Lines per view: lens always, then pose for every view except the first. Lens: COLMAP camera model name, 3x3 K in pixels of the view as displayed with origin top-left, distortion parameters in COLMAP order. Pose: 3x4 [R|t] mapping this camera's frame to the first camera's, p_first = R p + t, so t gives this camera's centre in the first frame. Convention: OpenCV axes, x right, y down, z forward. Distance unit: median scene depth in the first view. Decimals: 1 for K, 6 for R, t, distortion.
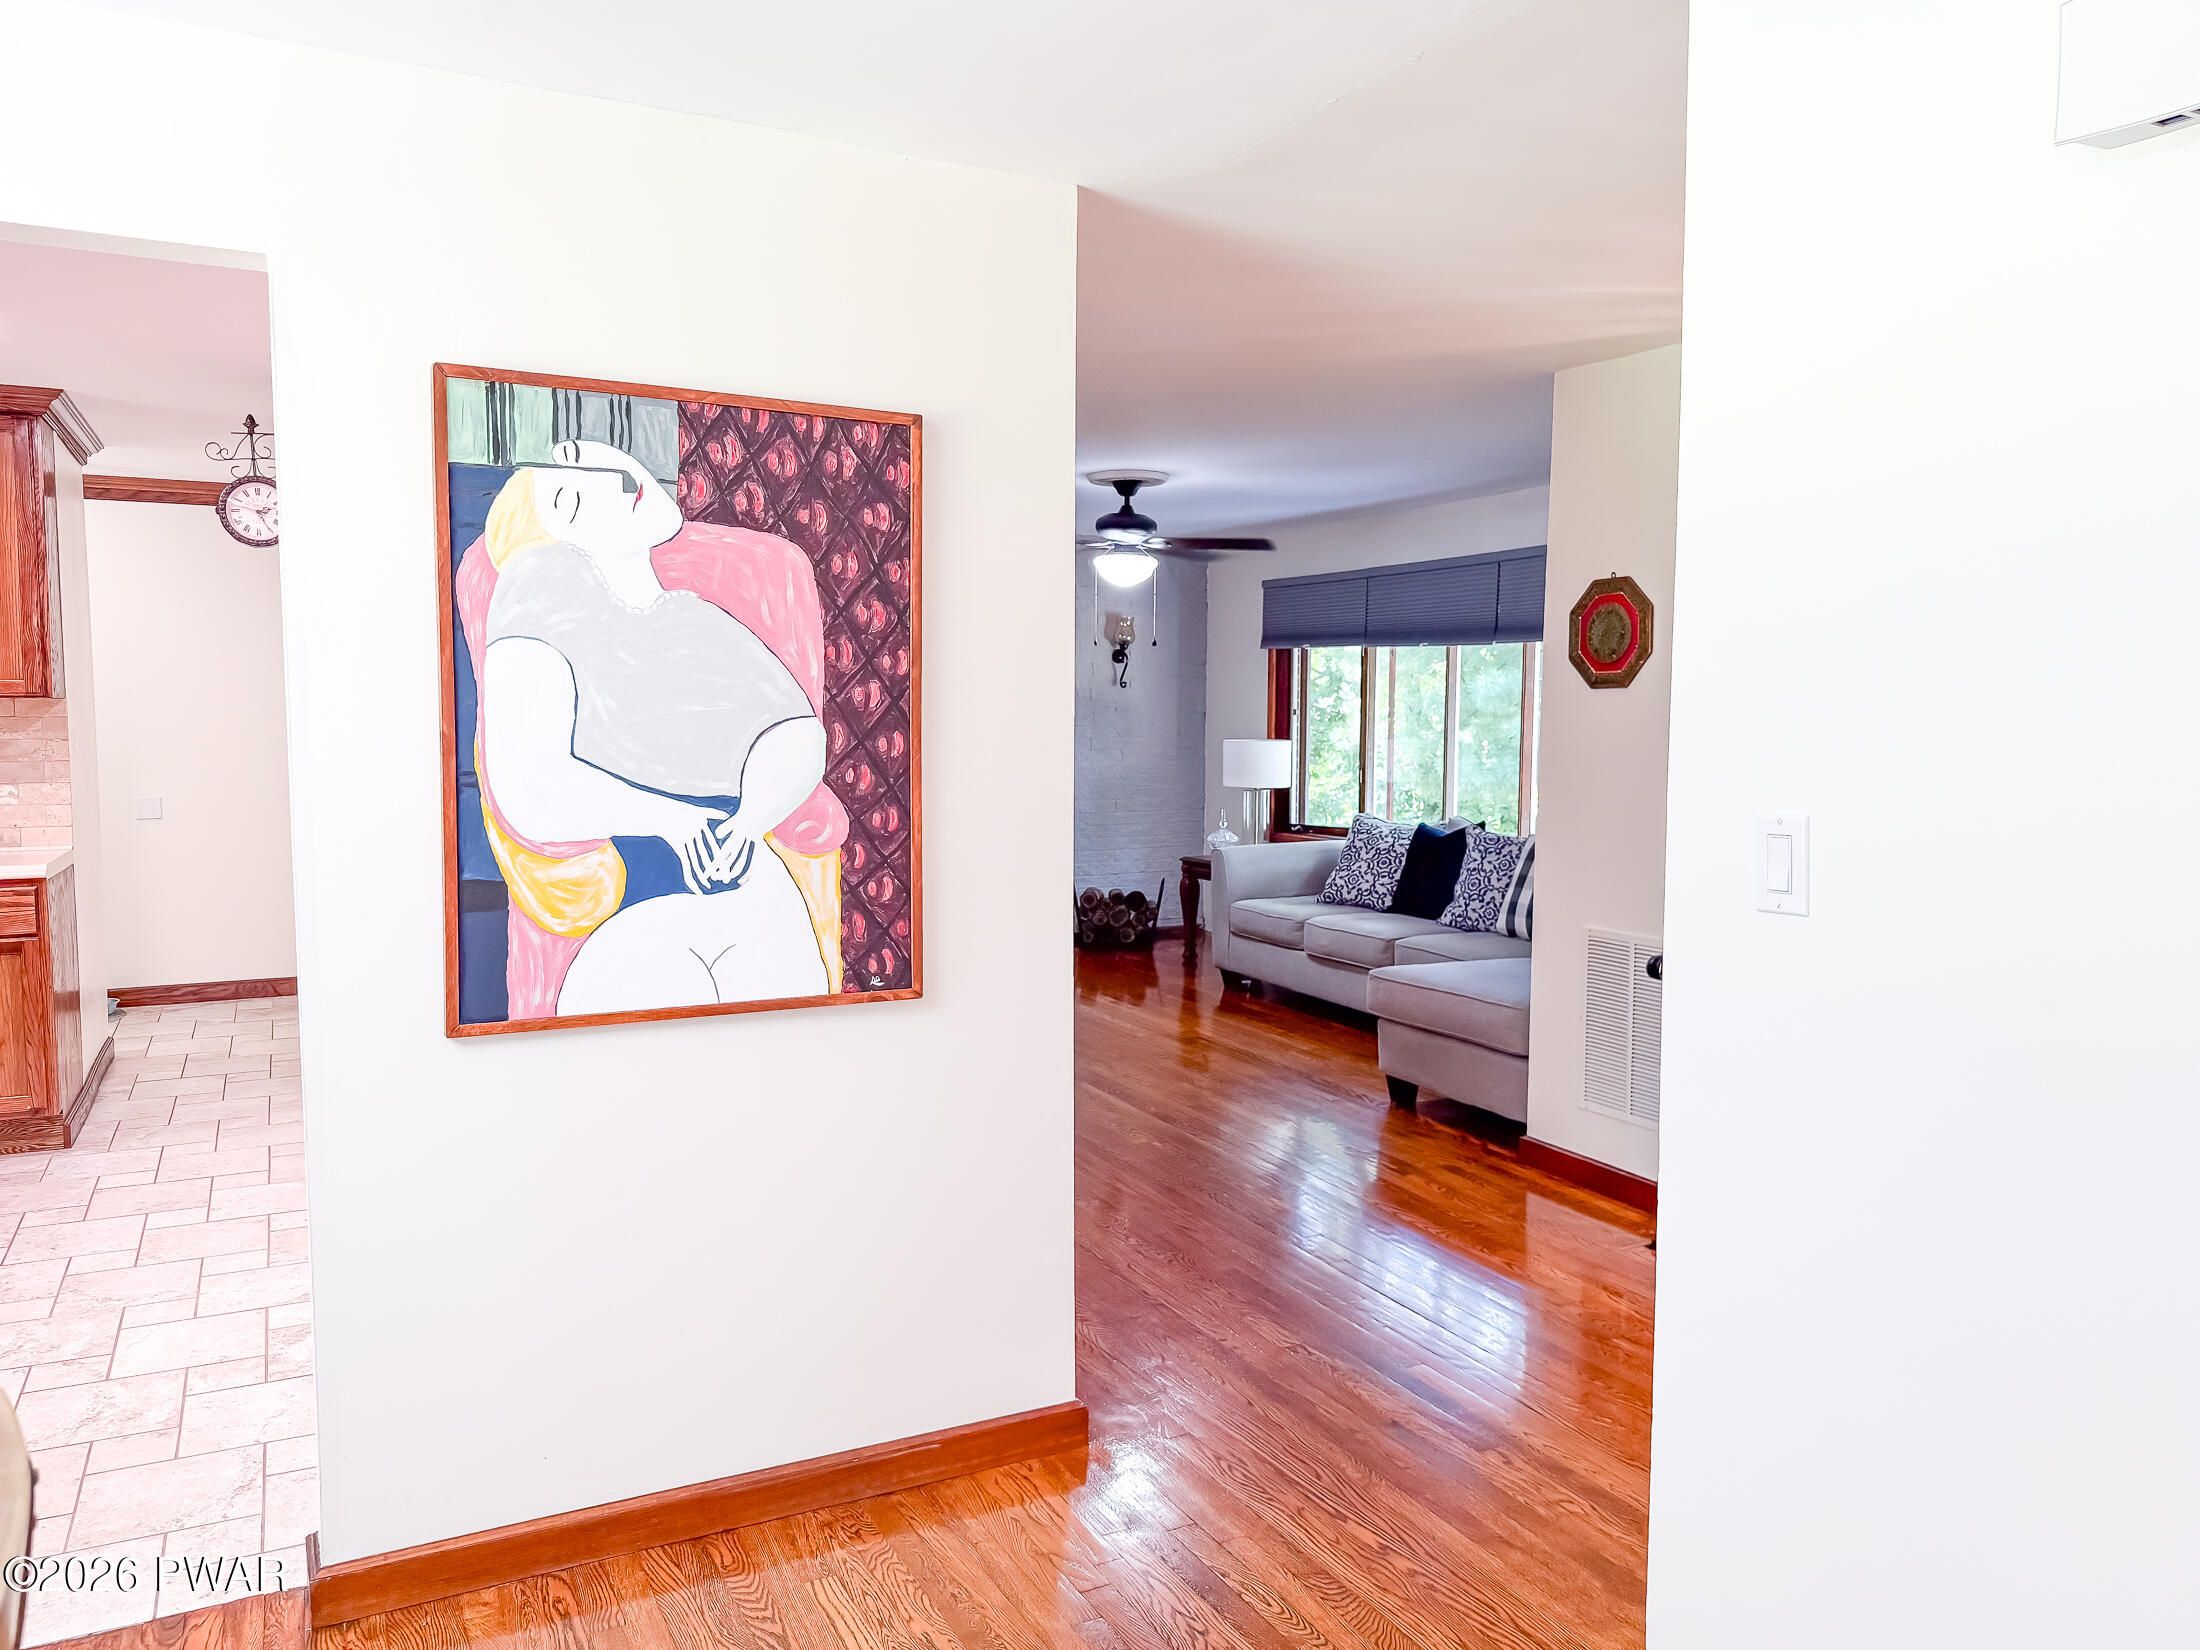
lens RADIAL K [[1591.8, 0, 1106.9], [0, 1591.8, 829.8], [0, 0, 1]] dist [0.031365, -0.044929]
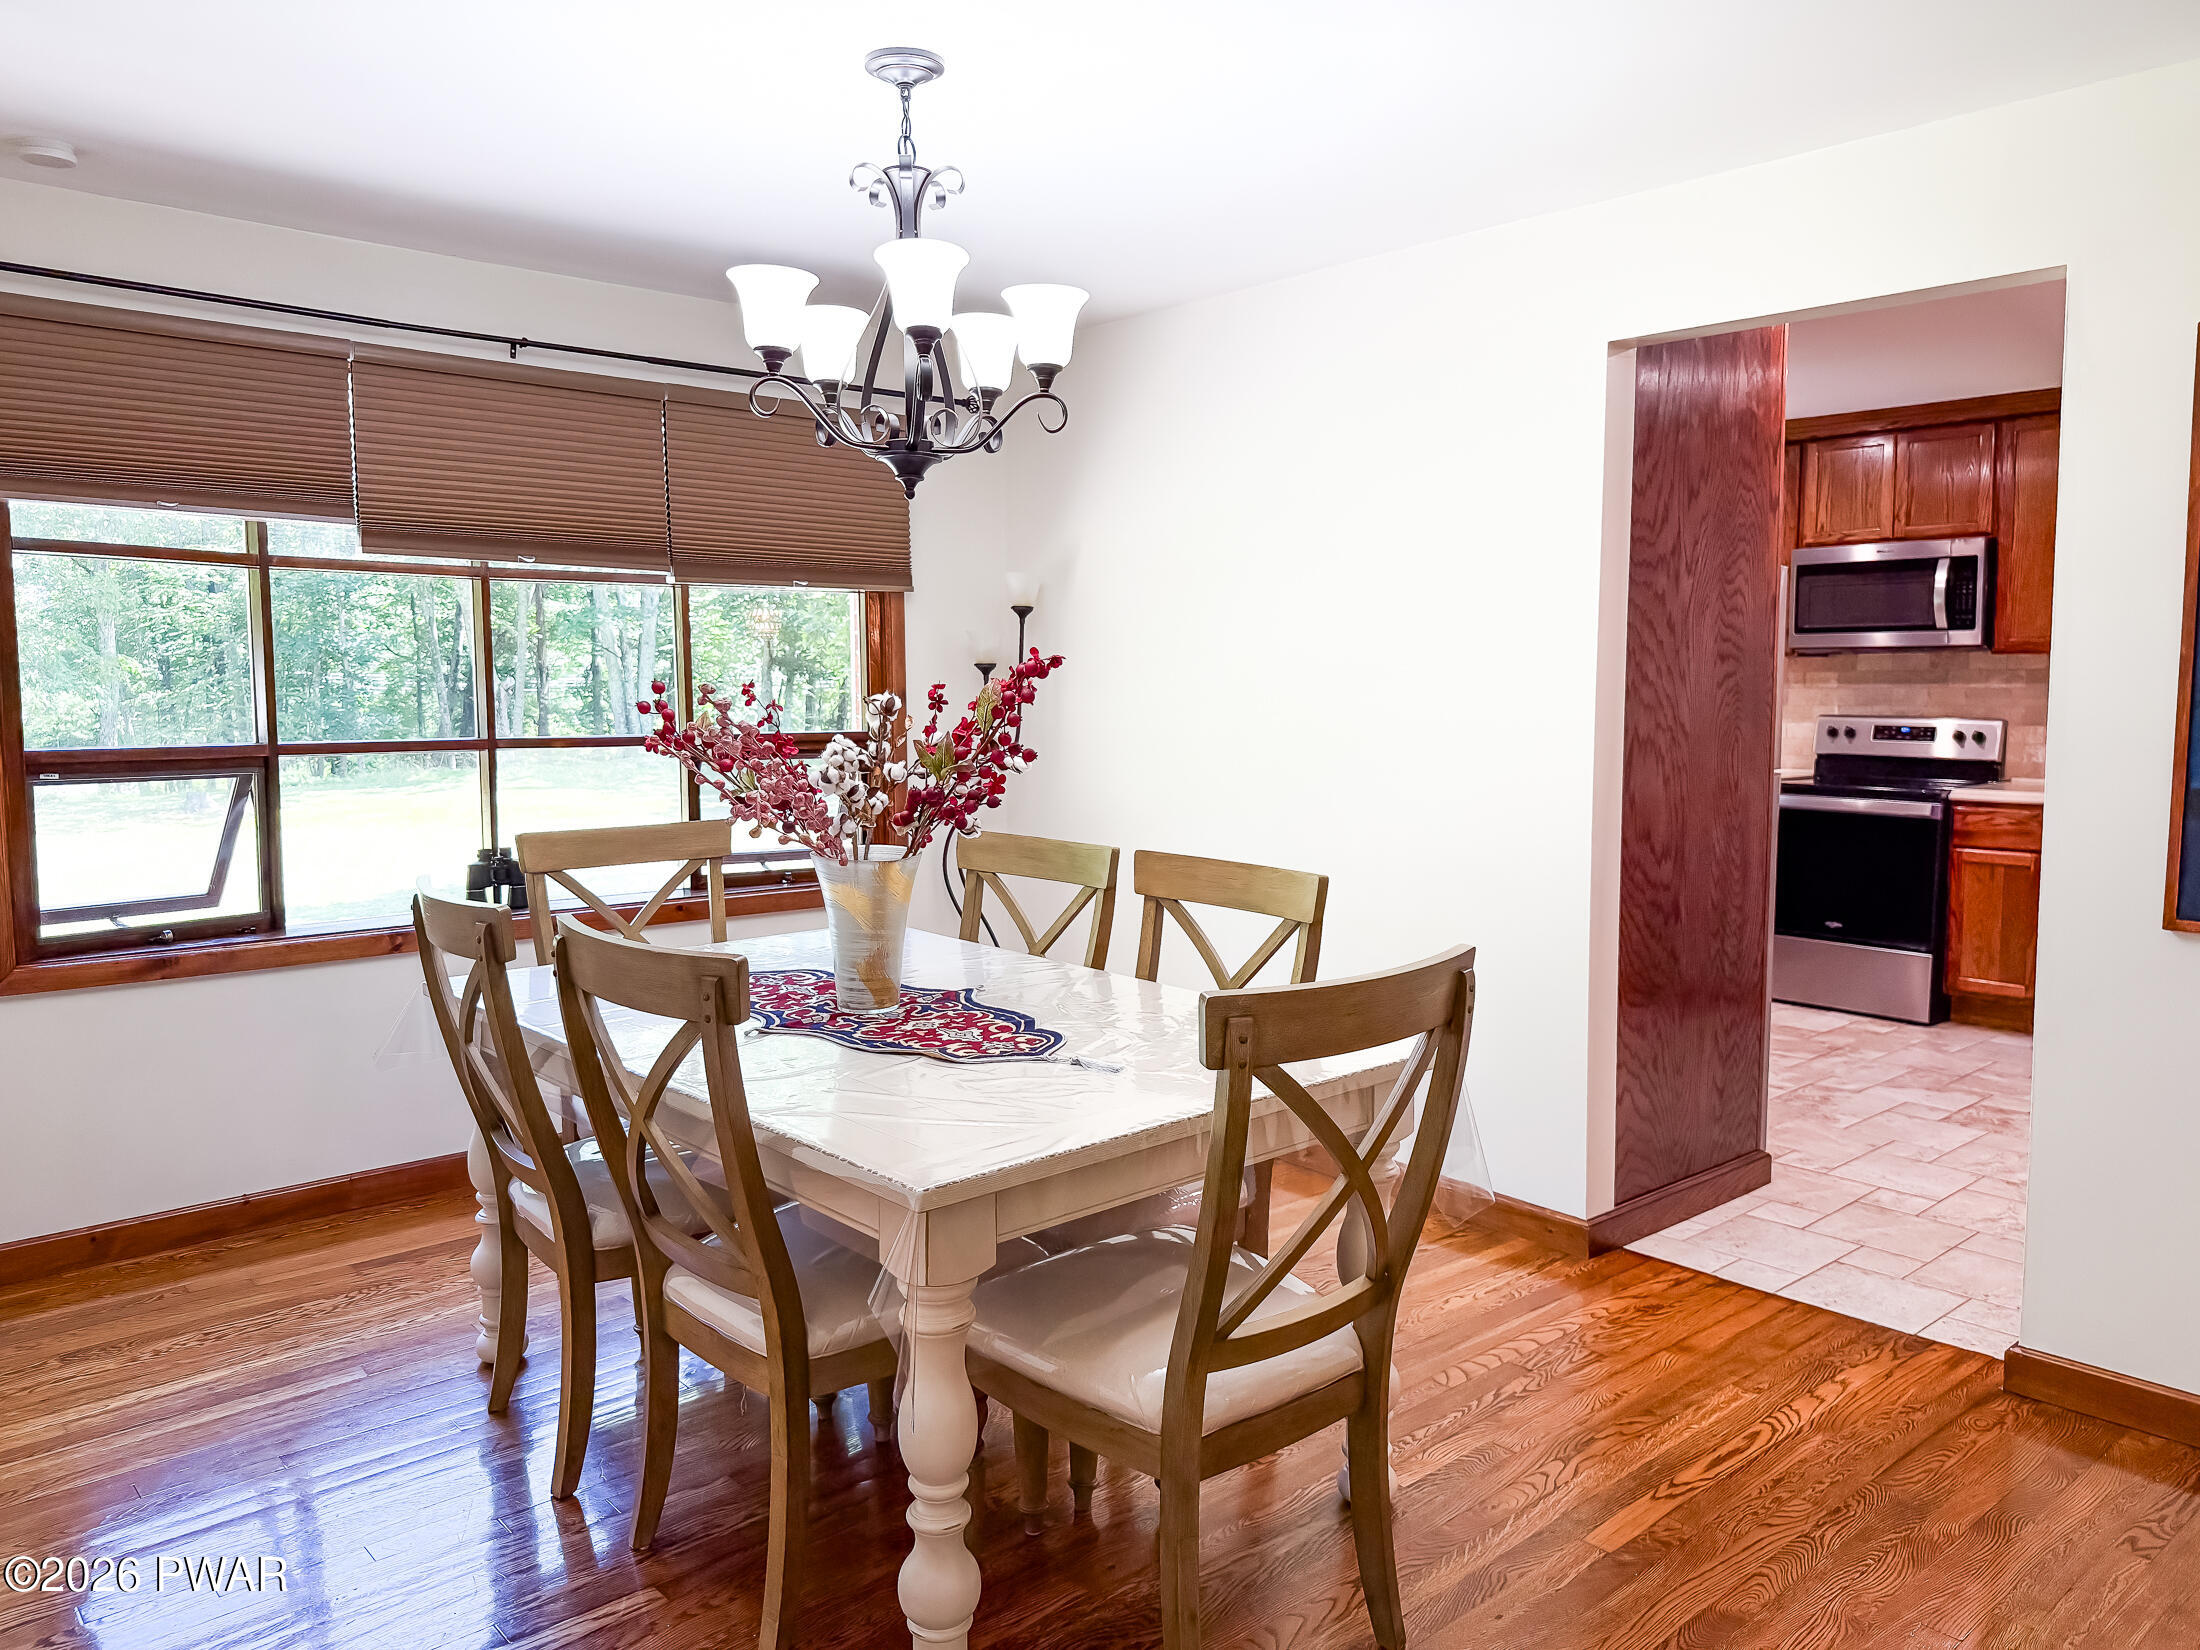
lens RADIAL K [[1591.8, 0, 1106.9], [0, 1591.8, 829.8], [0, 0, 1]] dist [0.031365, -0.044929]
pose [[0.244486, 0.084100, -0.965999, 0.236992], [-0.070715, 0.995125, 0.068738, 0.018335], [0.967071, 0.051505, 0.249241, 0.003529]]
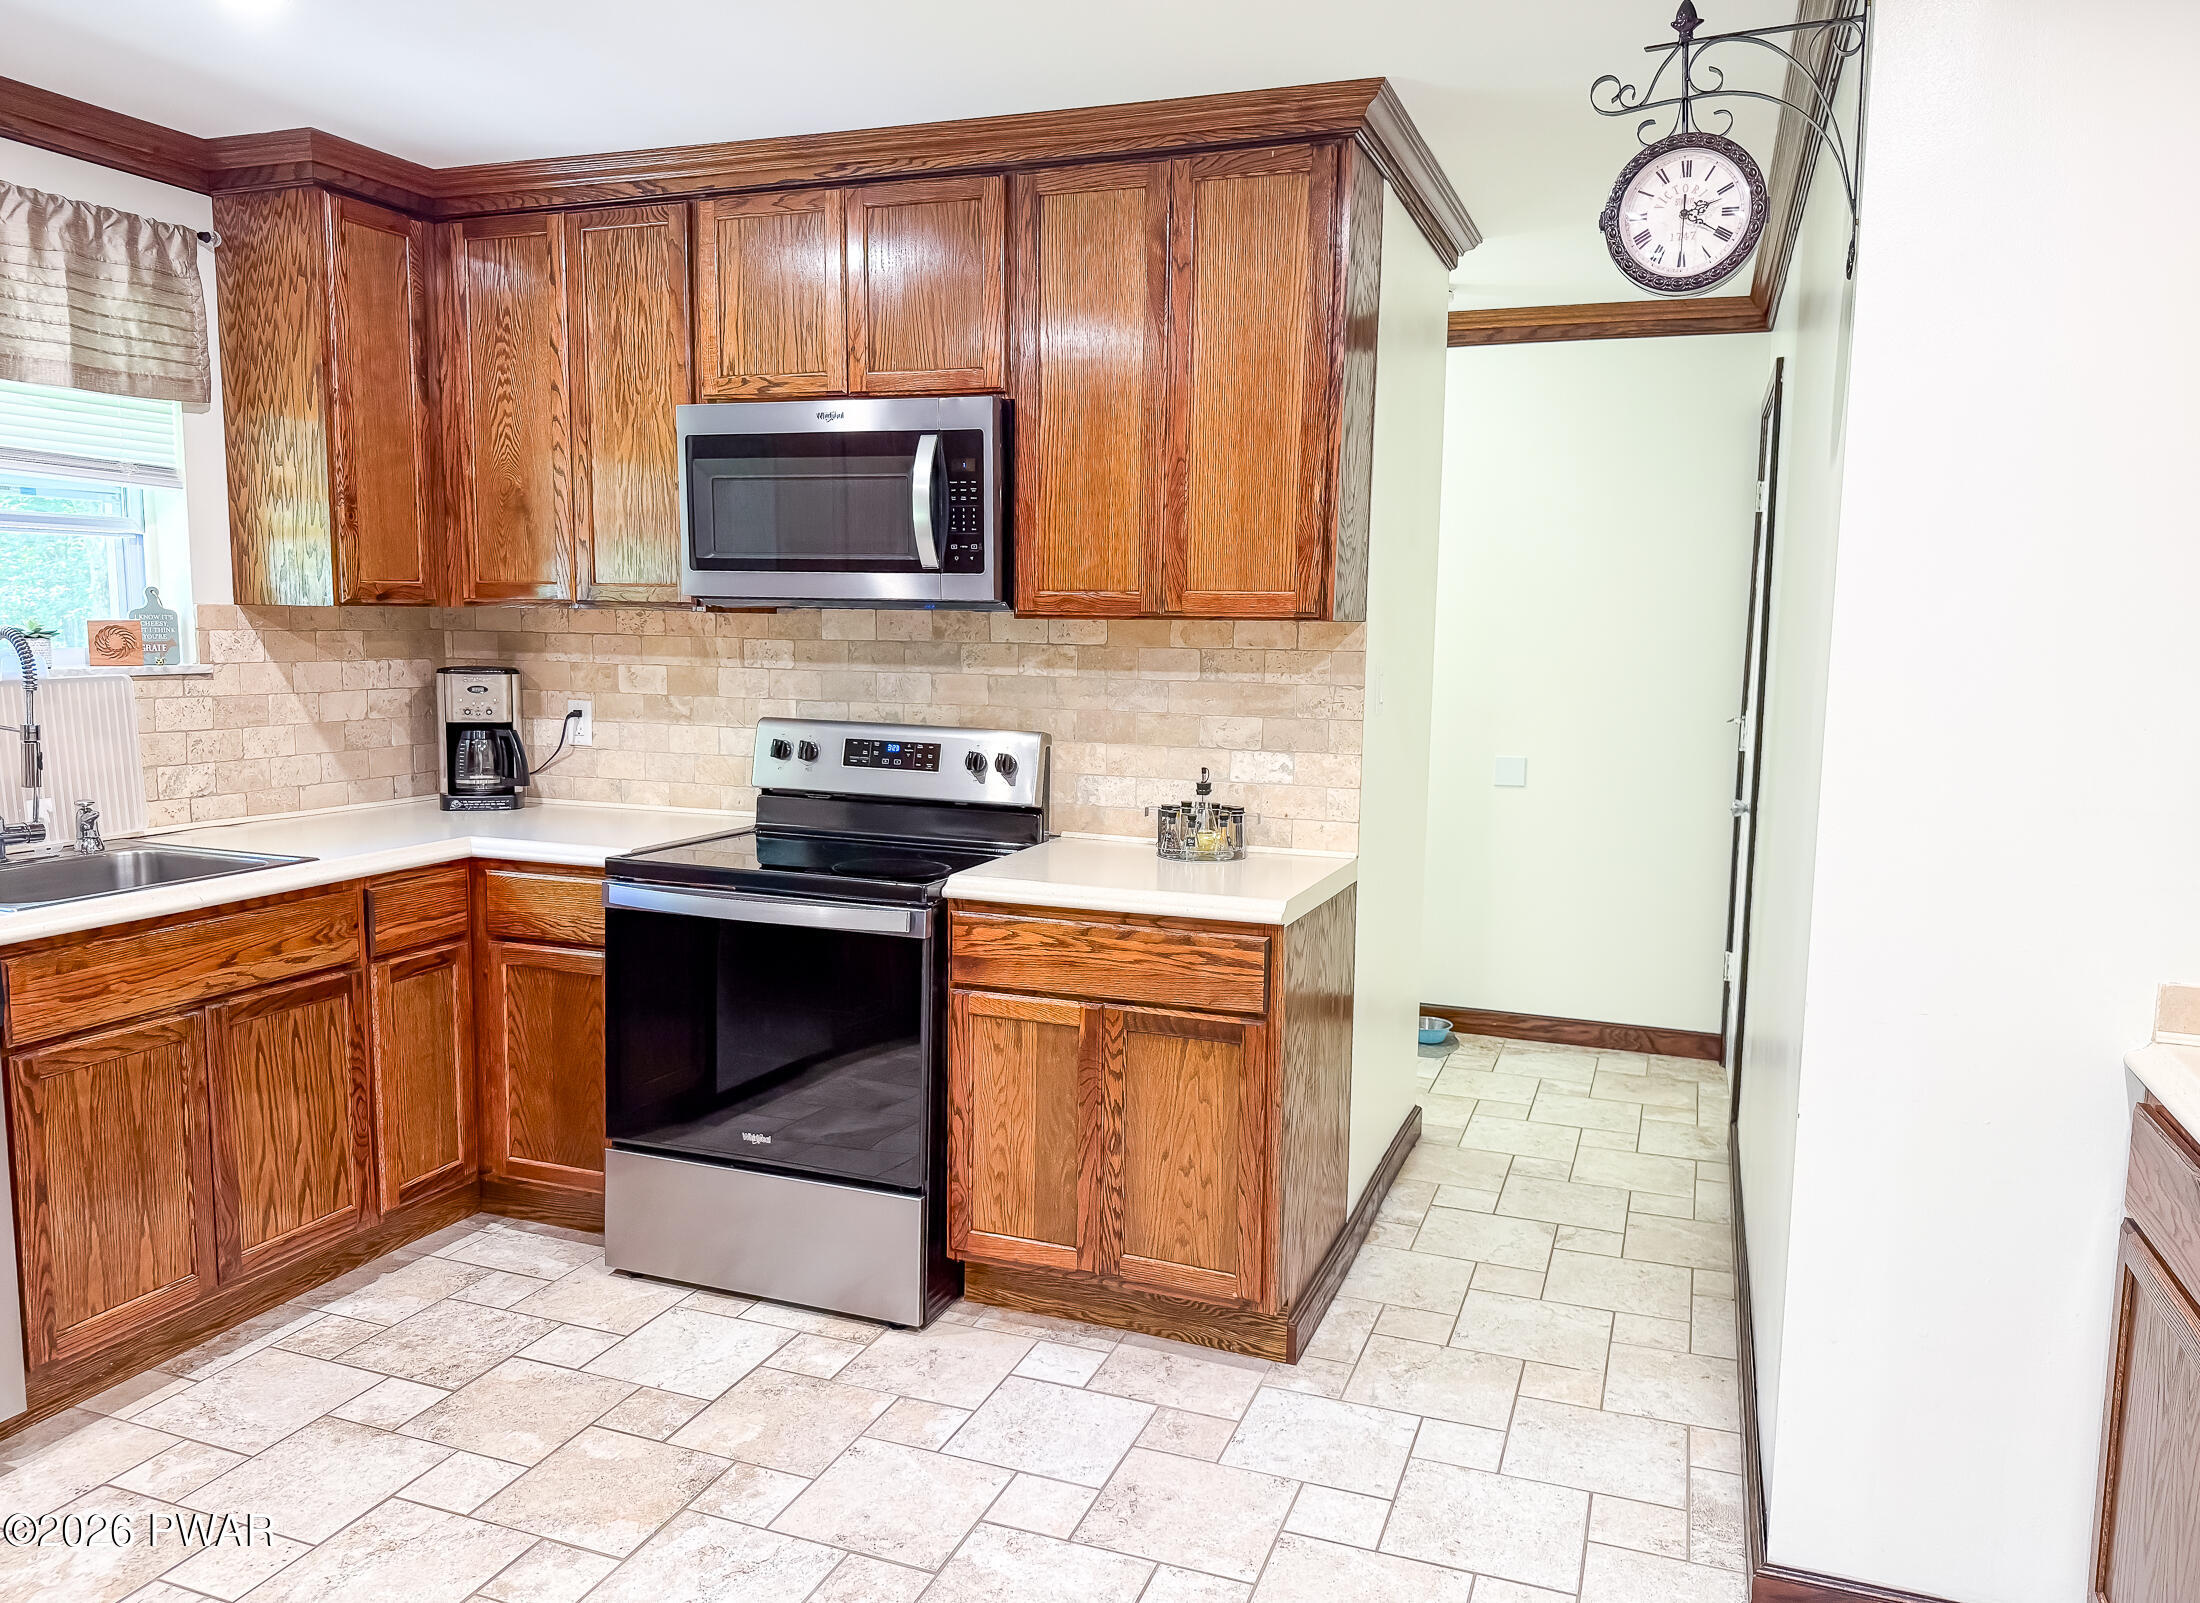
lens RADIAL K [[1566.2, 0, 1103.2], [0, 1566.2, 812.2], [0, 0, 1]] dist [0.161404, -0.289068]
pose [[0.670735, 0.096845, -0.735348, -0.272675], [-0.068210, 0.995292, 0.068863, -0.045825], [0.738554, 0.003969, 0.674182, 0.537888]]
